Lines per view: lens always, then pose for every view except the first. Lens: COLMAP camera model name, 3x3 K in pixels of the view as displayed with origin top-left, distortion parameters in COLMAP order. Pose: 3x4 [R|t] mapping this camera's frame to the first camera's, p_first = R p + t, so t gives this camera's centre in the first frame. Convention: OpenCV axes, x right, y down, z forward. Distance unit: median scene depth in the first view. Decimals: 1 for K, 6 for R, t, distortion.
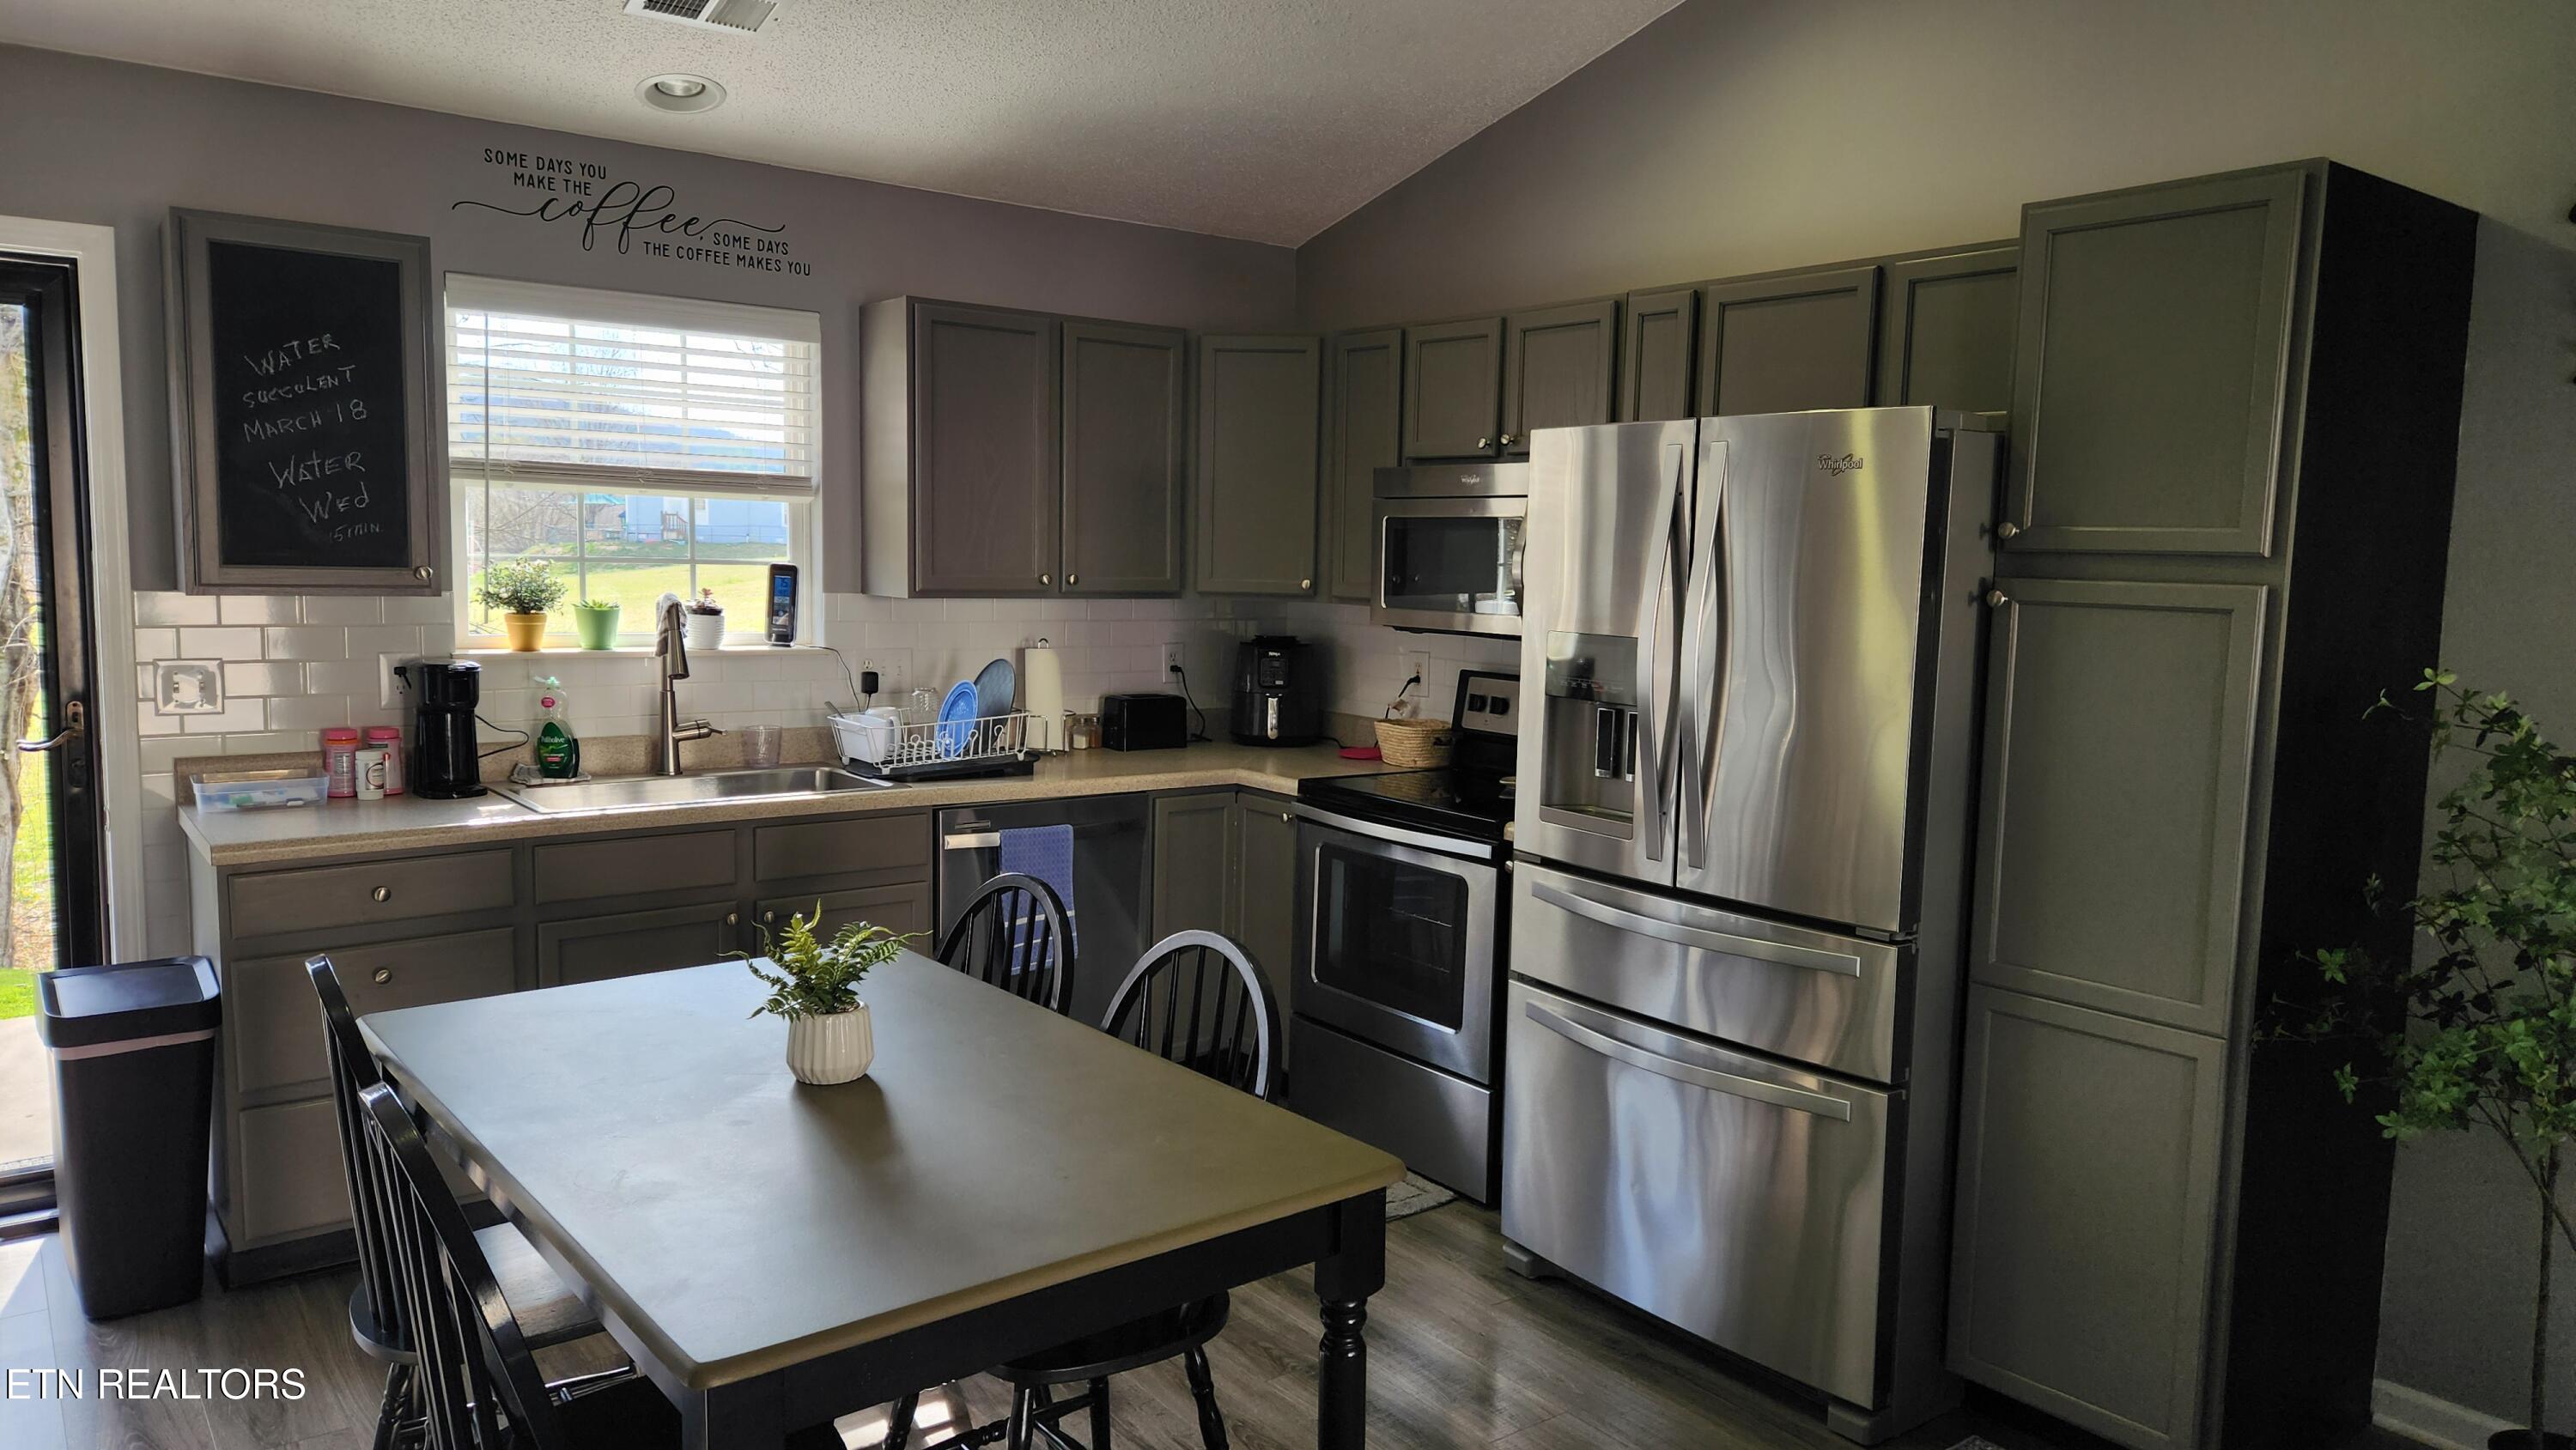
lens RADIAL K [[1741.5, 0, 1200.5], [0, 1741.5, 722.3], [0, 0, 1]] dist [0.052229, -0.000172]
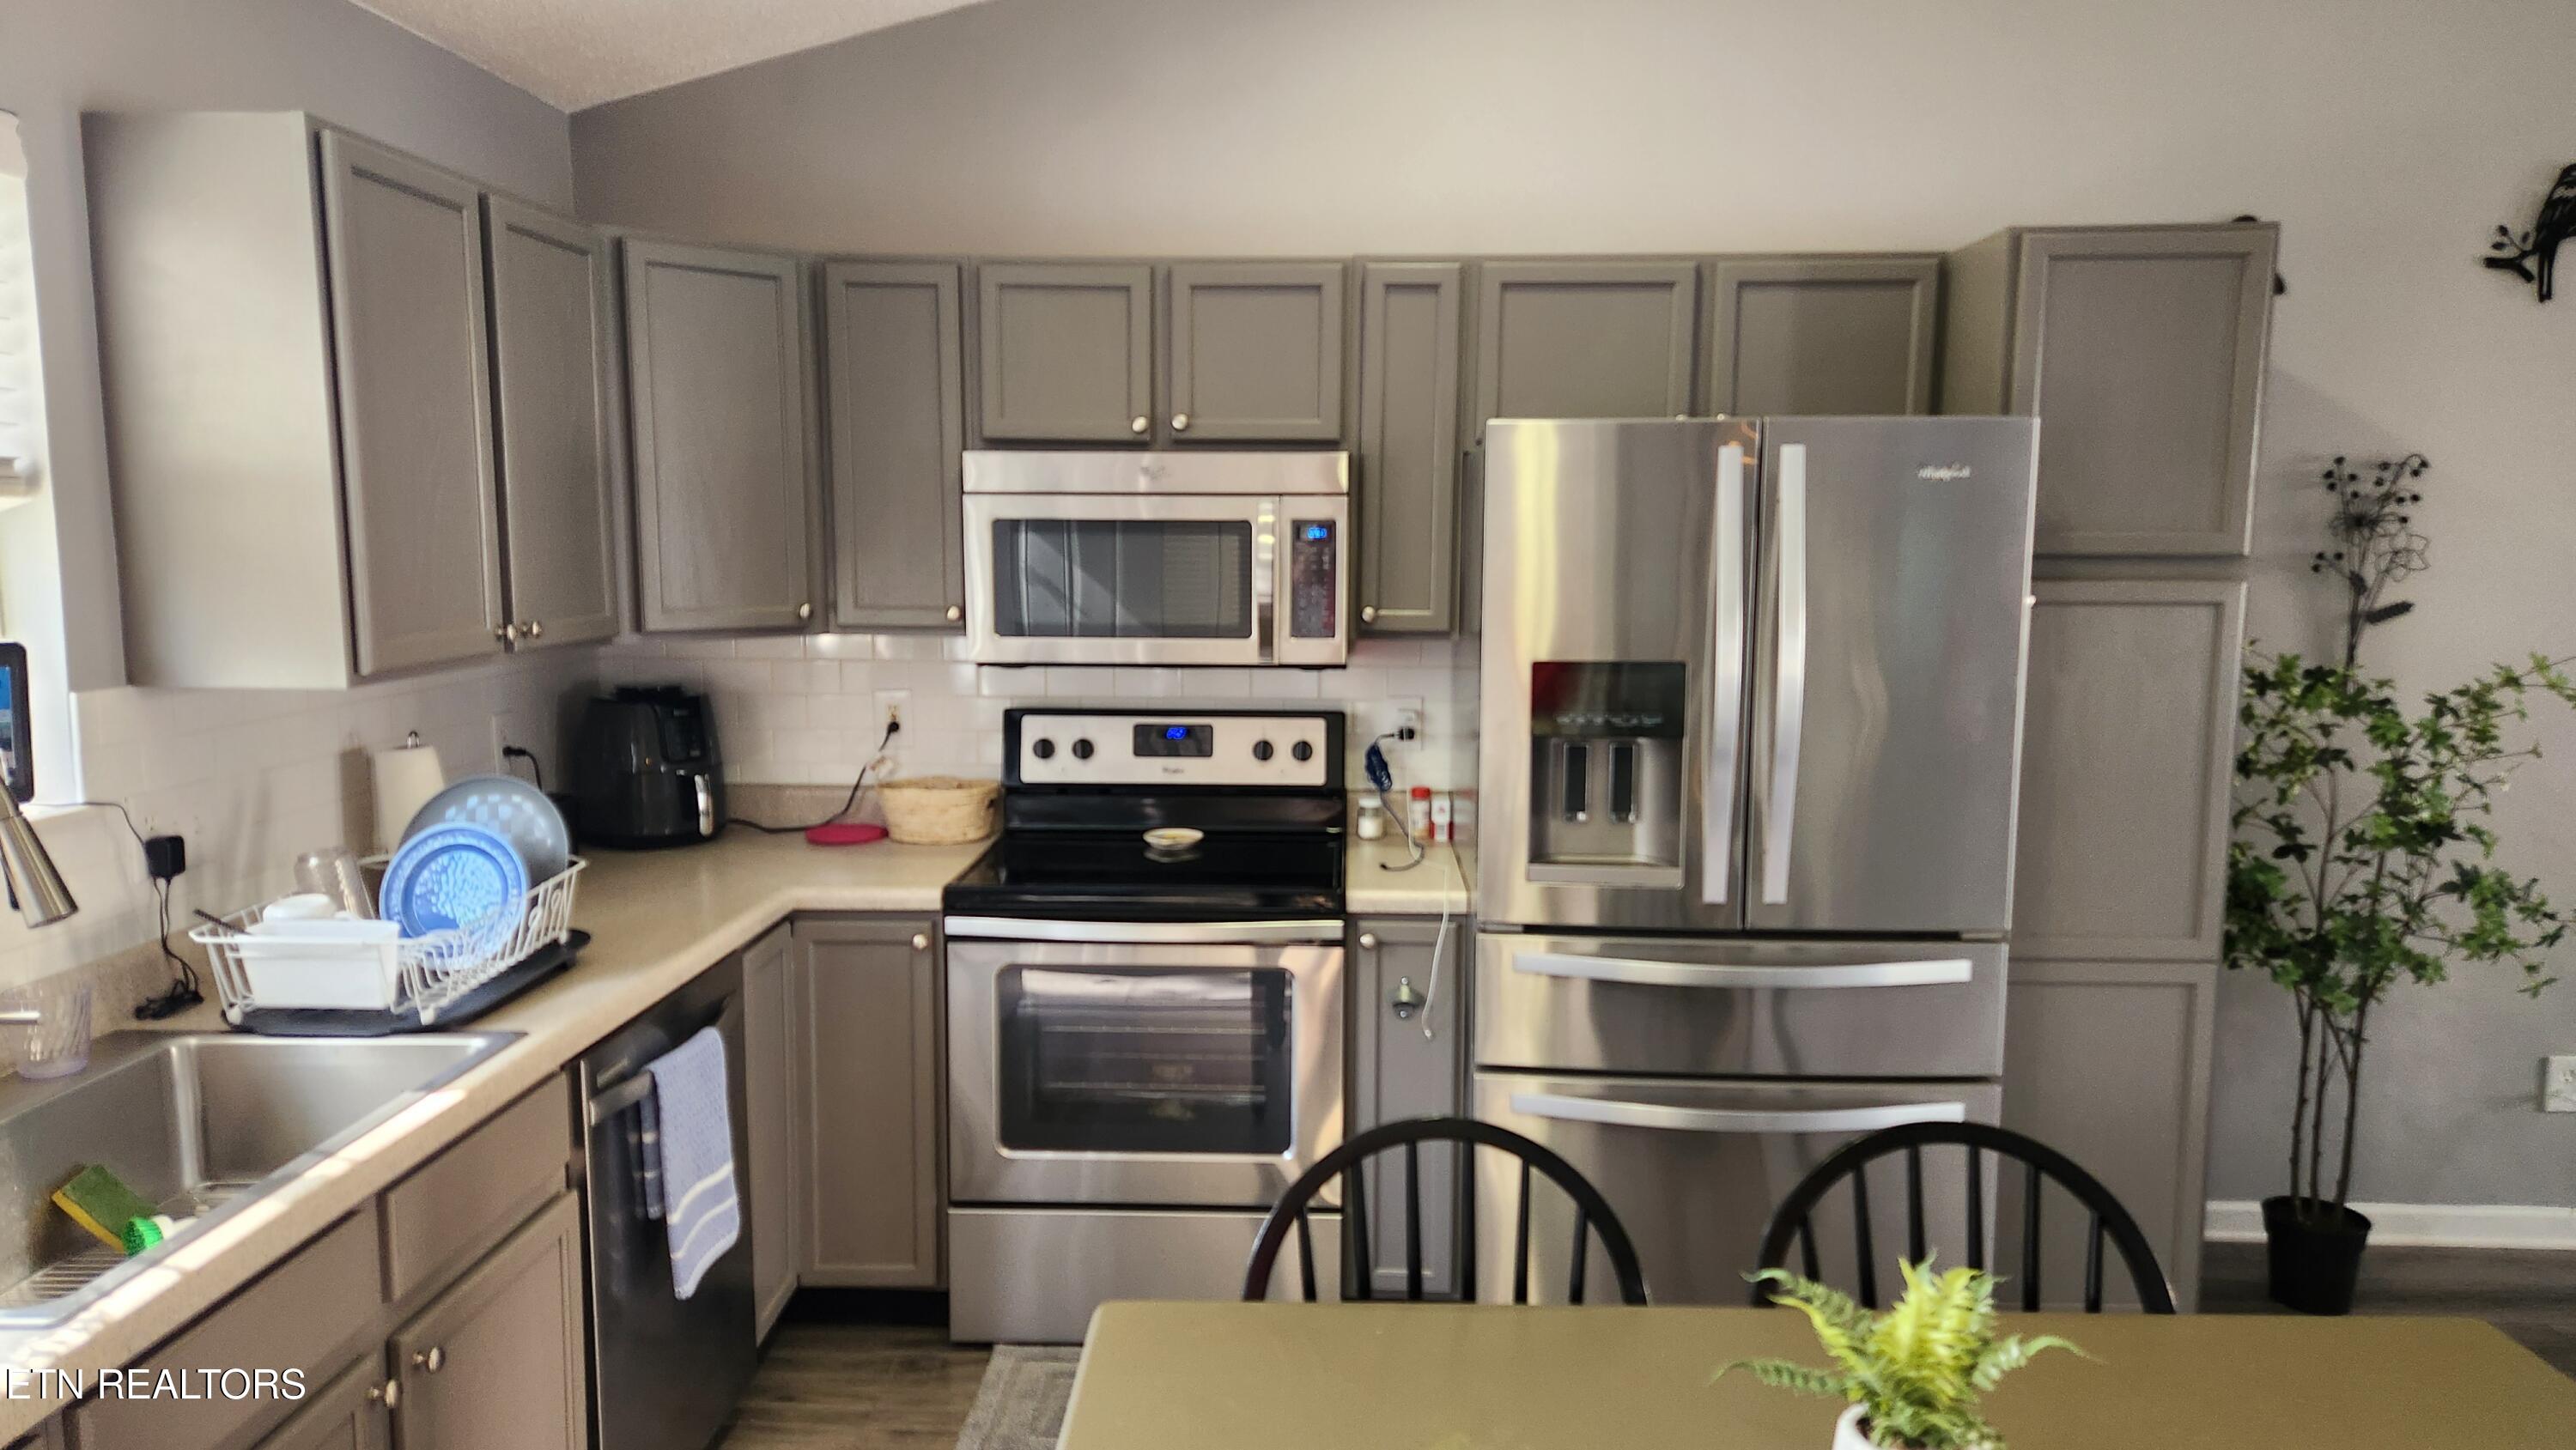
lens RADIAL K [[1706.1, 0, 1274.0], [0, 1706.1, 753.4], [0, 0, 1]] dist [0.095205, -0.088678]
pose [[0.604403, -0.125908, 0.786667, -0.417432], [0.093218, 0.991827, 0.087124, -0.071223], [-0.791207, 0.020673, 0.611200, 0.459564]]
